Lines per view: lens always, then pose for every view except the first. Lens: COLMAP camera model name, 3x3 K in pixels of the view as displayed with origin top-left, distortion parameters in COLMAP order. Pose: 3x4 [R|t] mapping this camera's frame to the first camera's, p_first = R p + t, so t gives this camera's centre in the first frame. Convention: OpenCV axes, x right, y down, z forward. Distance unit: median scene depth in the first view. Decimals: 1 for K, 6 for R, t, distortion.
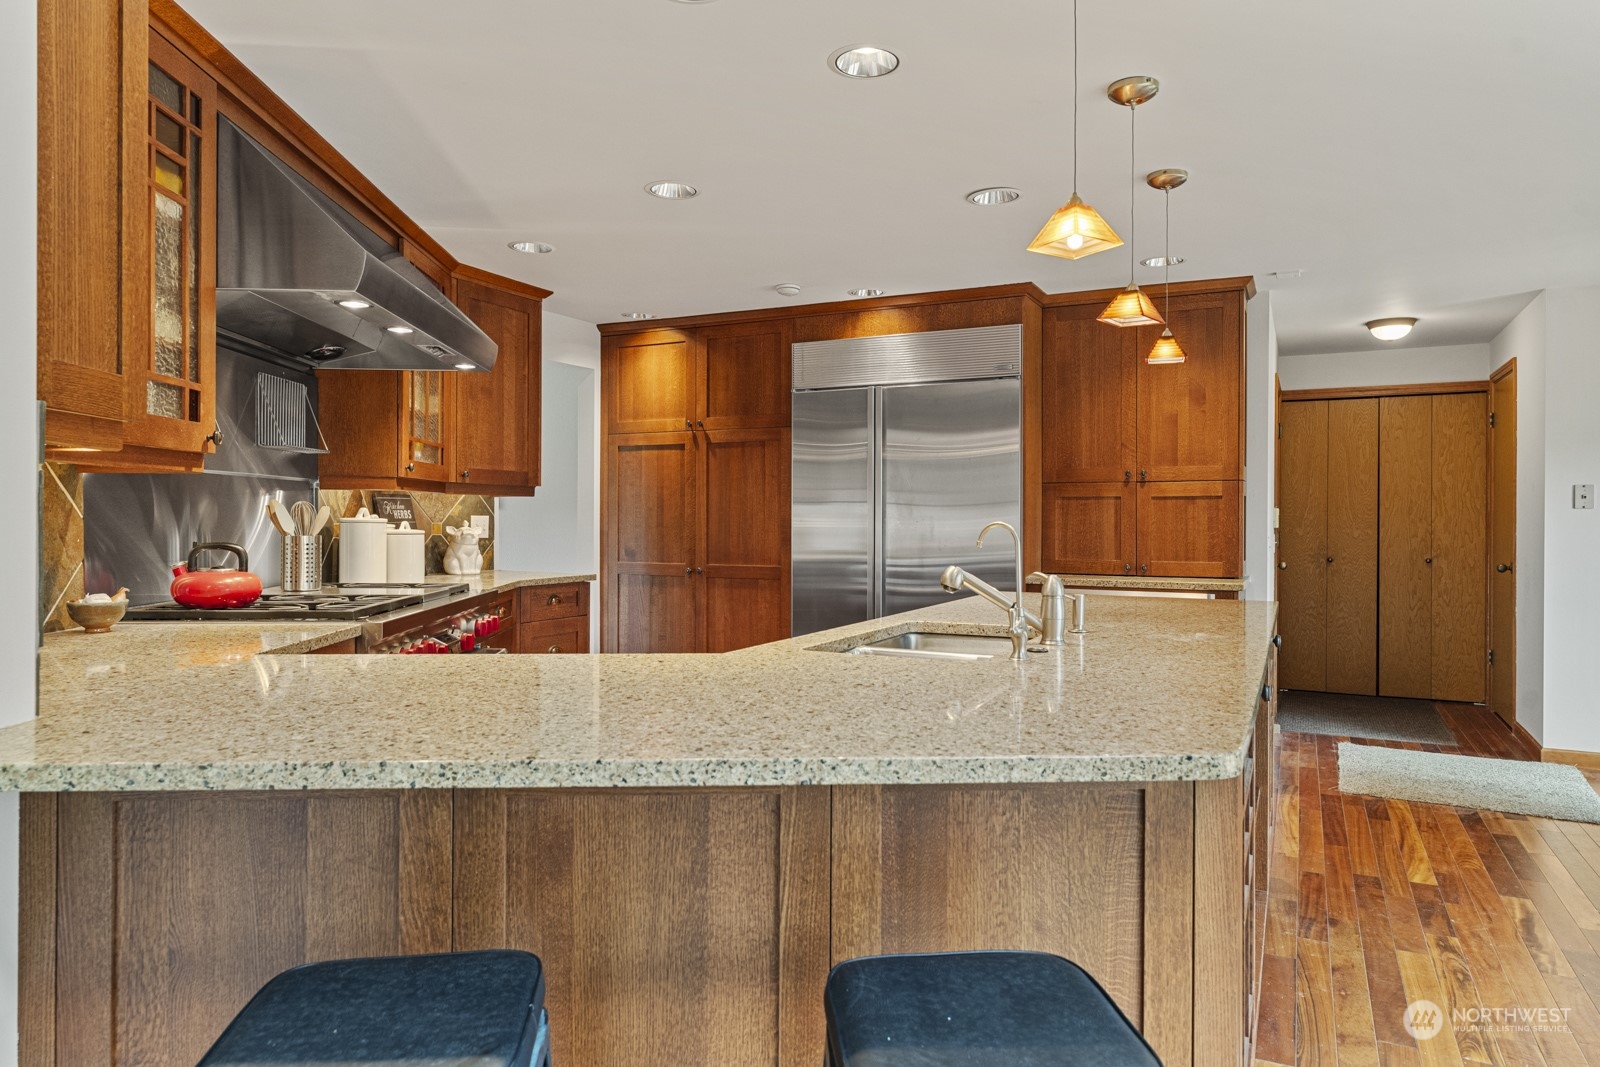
lens RADIAL K [[1012.0, 0, 794.7], [0, 1012.0, 523.2], [0, 0, 1]] dist [0.002934, -0.002437]
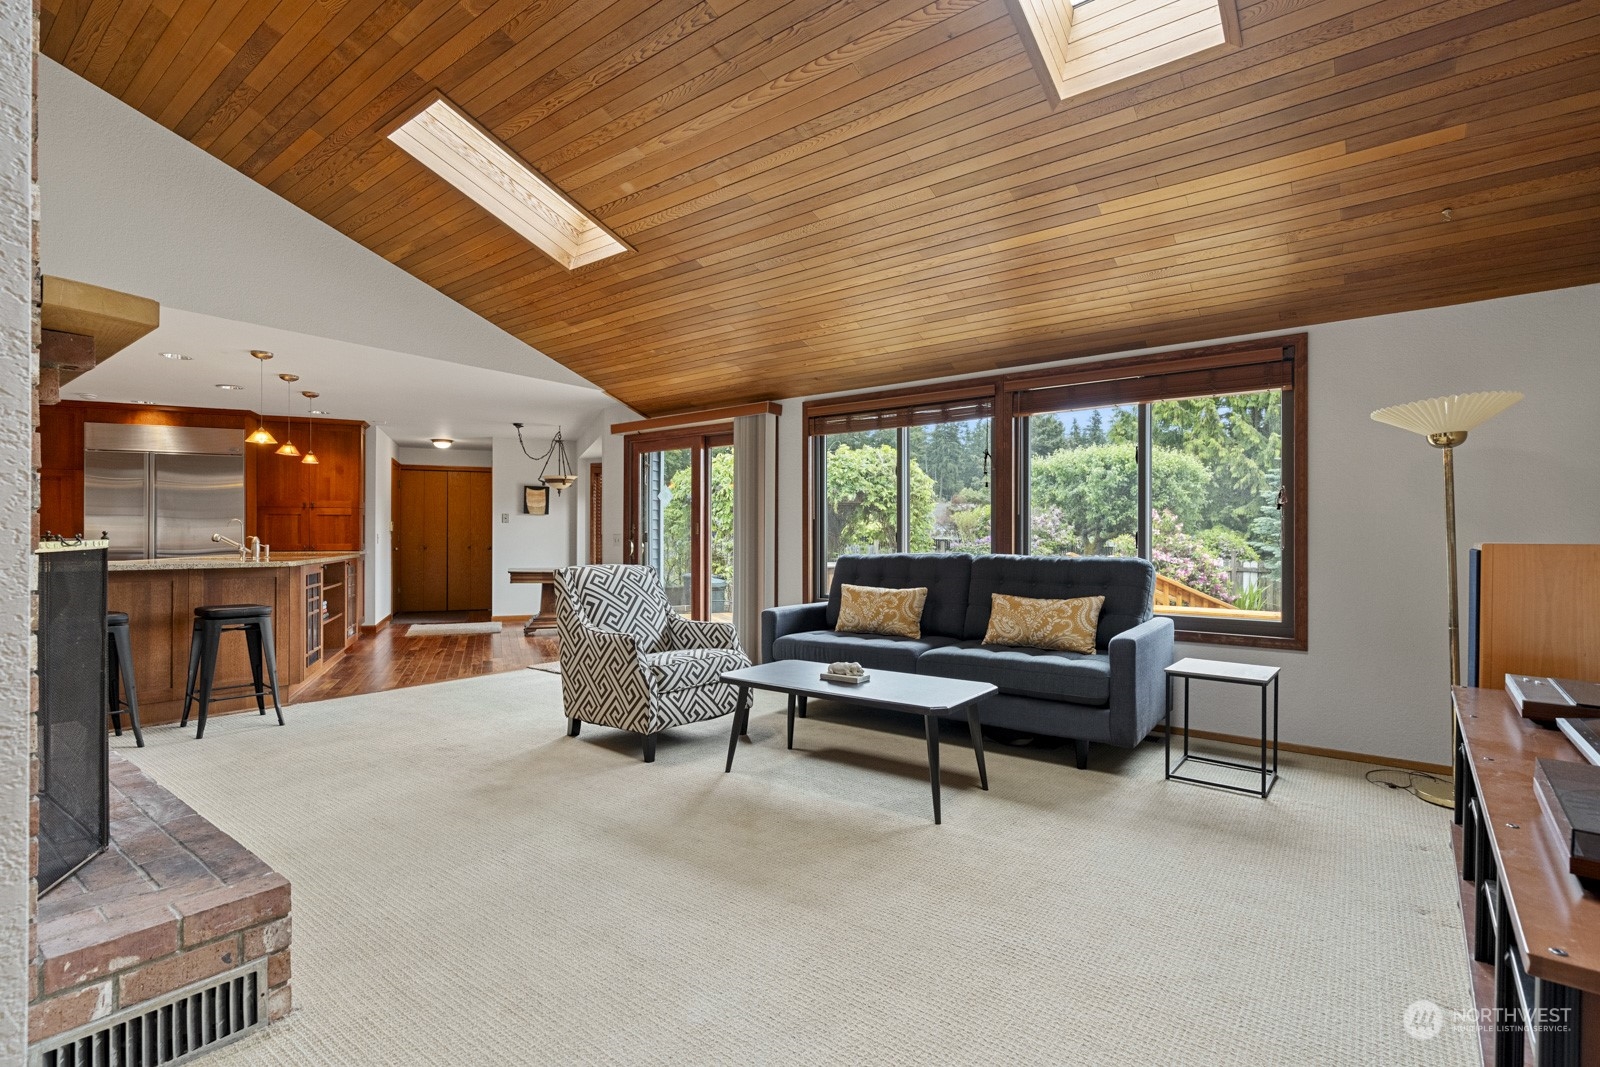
lens RADIAL K [[760.2, 0, 807.3], [0, 760.2, 536.0], [0, 0, 1]] dist [0.001548, 0.001644]
pose [[0.655540, 0.000901, 0.755160, -0.187022], [0.002270, 0.999992, -0.003164, 0.026786], [-0.755157, 0.003788, 0.655533, -0.847346]]
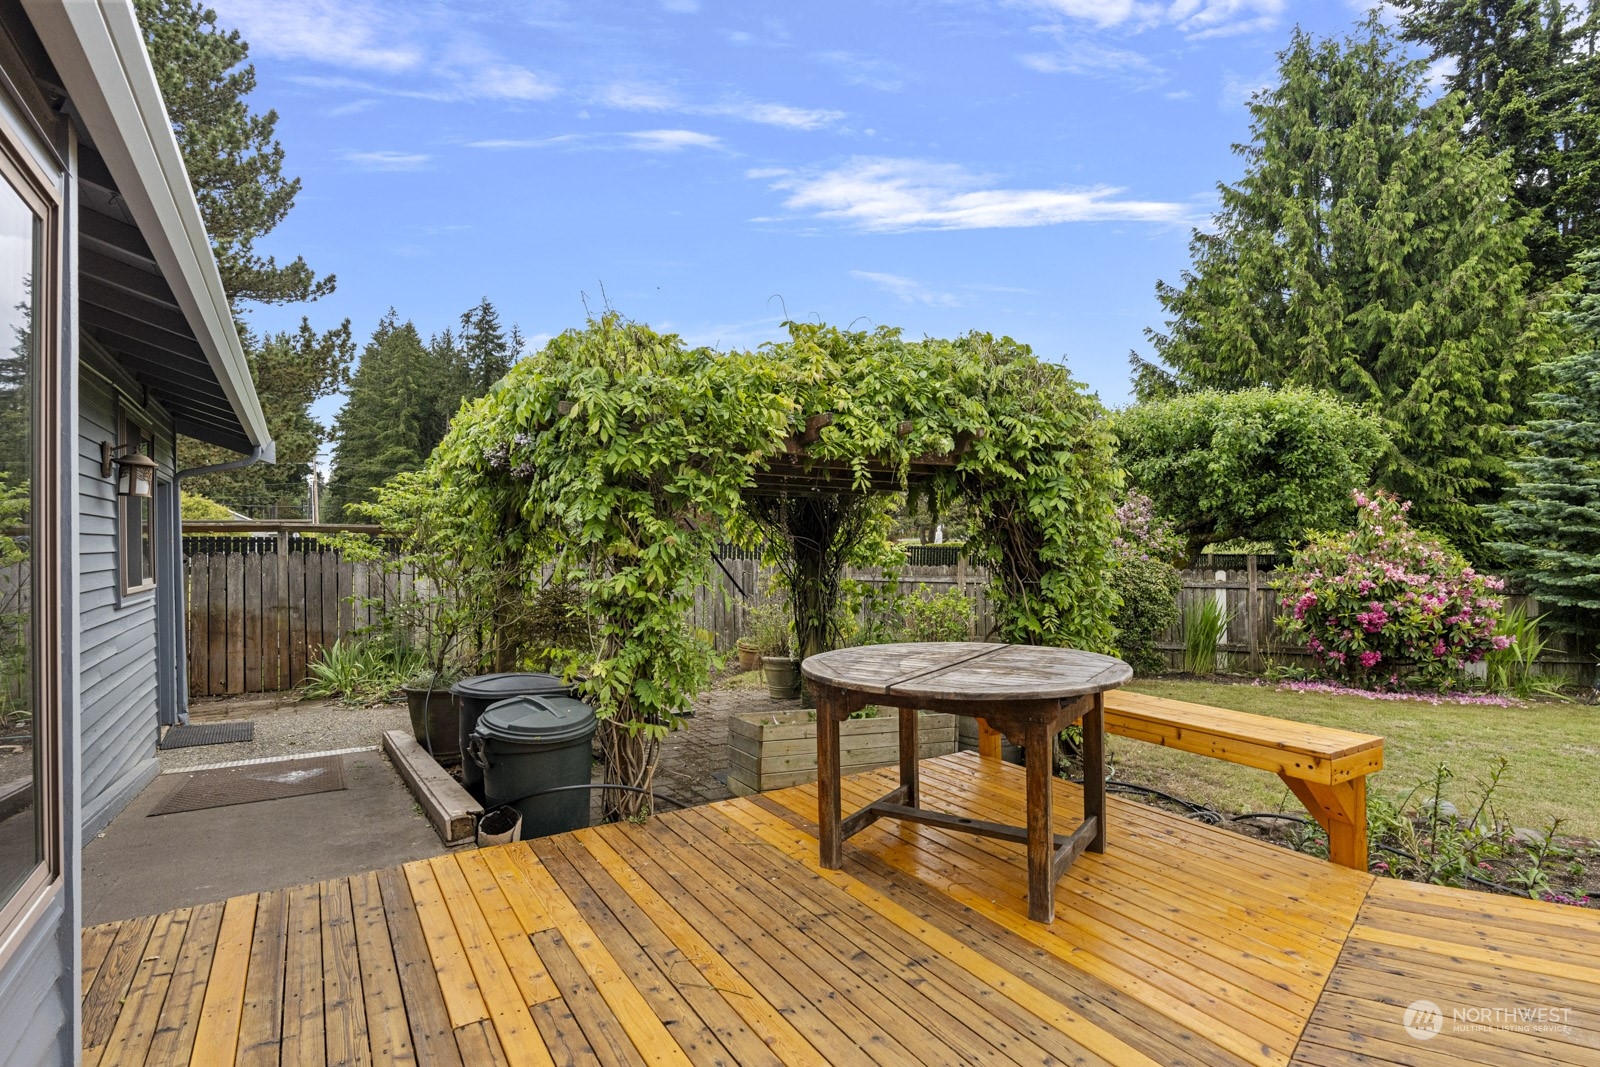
lens RADIAL K [[812.4, 0, 798.6], [0, 812.4, 537.5], [0, 0, 1]] dist [-0.006447, 0.005979]
pose [[0.529441, -0.006587, 0.848321, 0.844252], [0.021238, 0.999759, -0.005492, 0.003718], [-0.848081, 0.020924, 0.529454, 0.276270]]
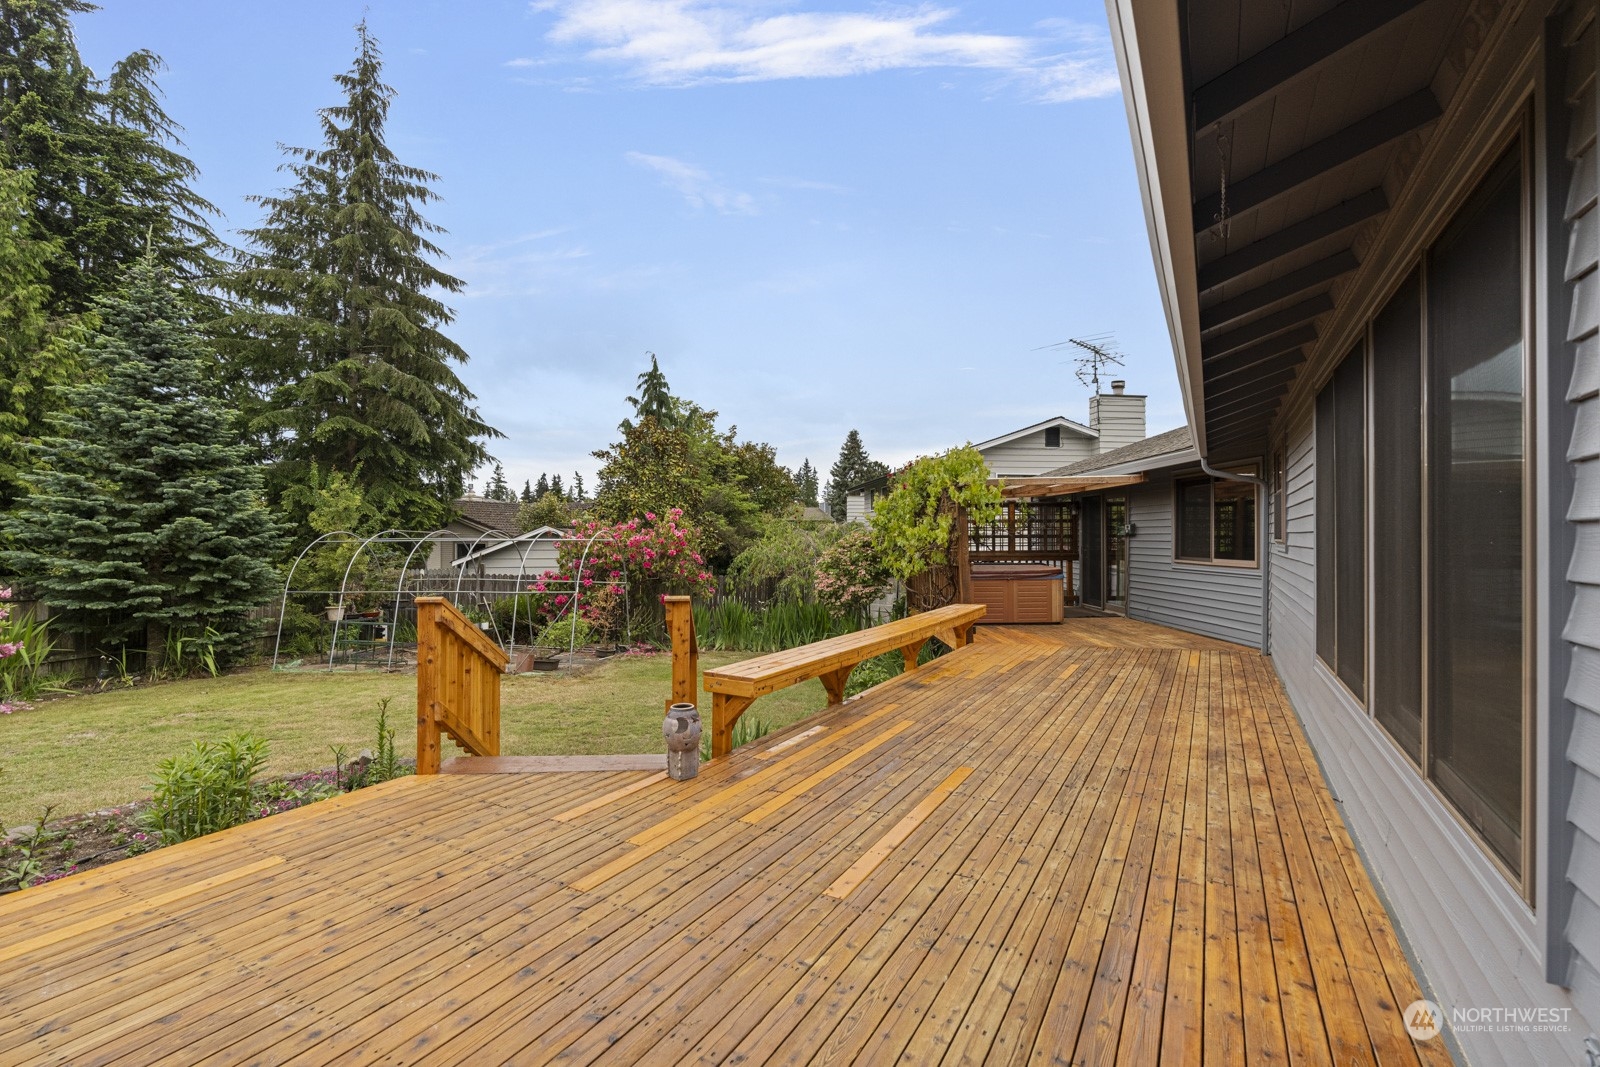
lens RADIAL K [[720.8, 0, 805.5], [0, 720.8, 533.9], [0, 0, 1]] dist [-0.008899, 0.004313]
pose [[-0.835565, -0.002355, 0.549386, 0.797736], [-0.002049, 0.999997, 0.001171, -0.008483], [-0.549387, -0.000147, -0.835568, 0.275124]]
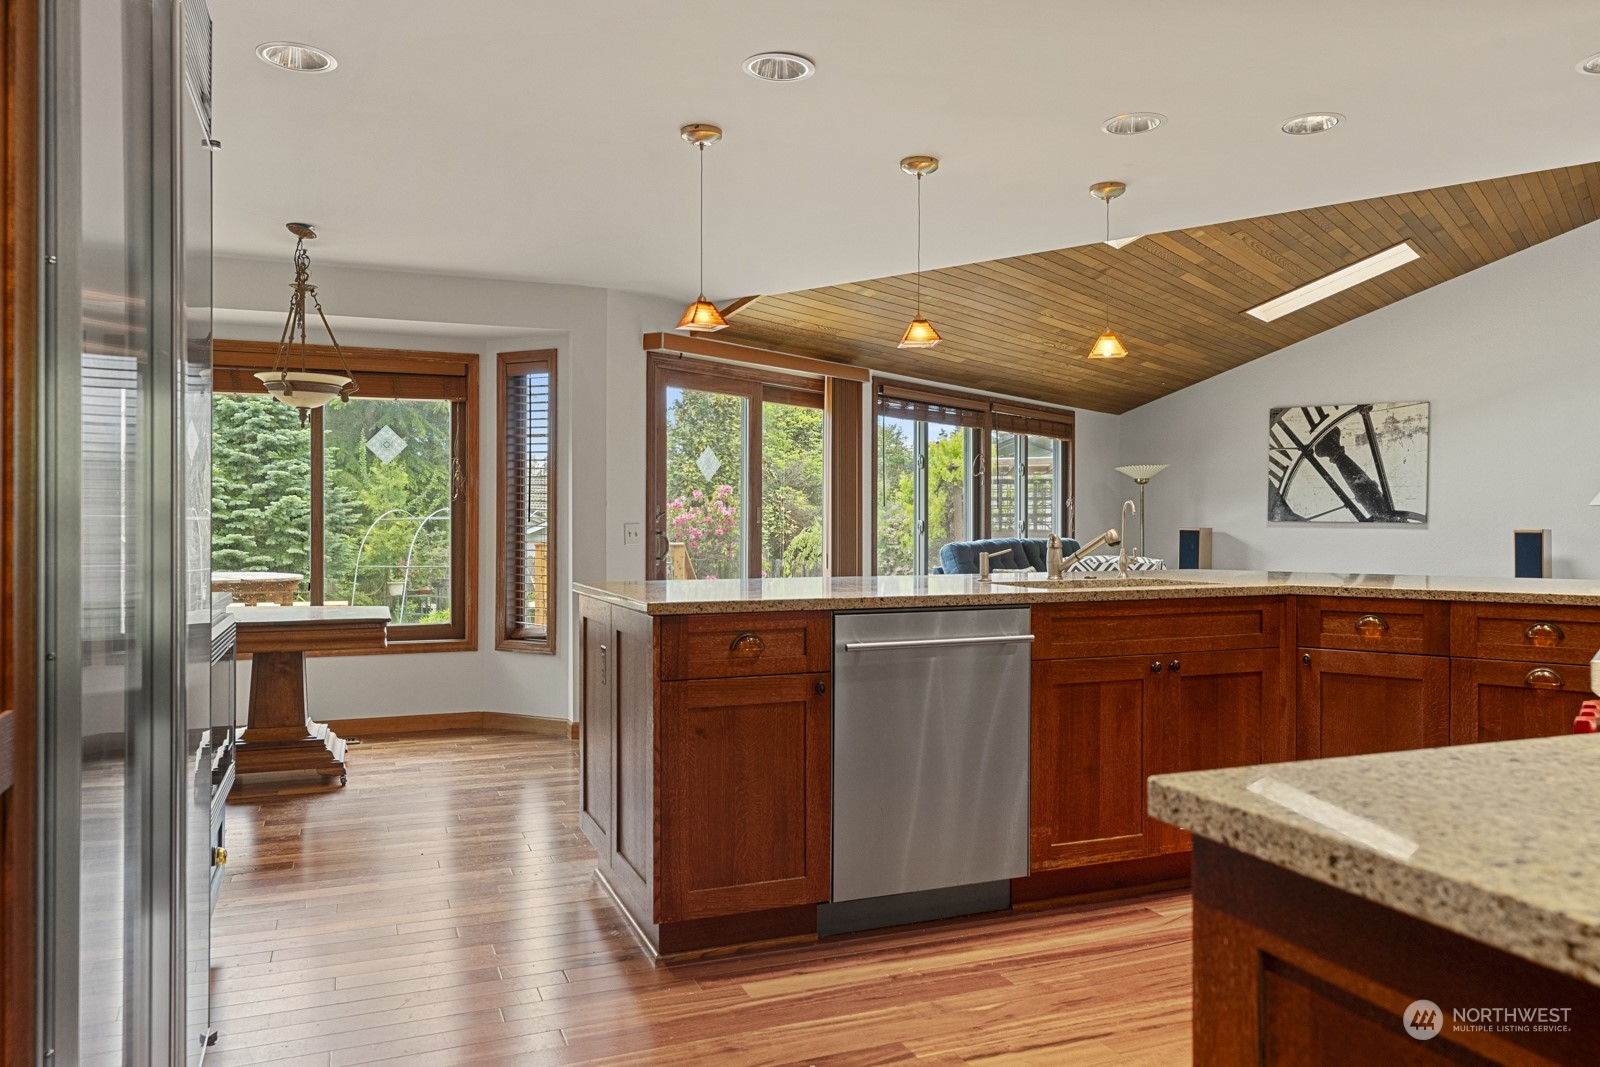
lens RADIAL K [[1124.6, 0, 825.8], [0, 1124.6, 518.8], [0, 0, 1]] dist [0.003108, 0.001873]
pose [[-0.756525, -0.003462, 0.653956, -0.267379], [-0.002696, 0.999994, 0.002175, 0.010071], [-0.653960, -0.000118, -0.756529, 1.126270]]
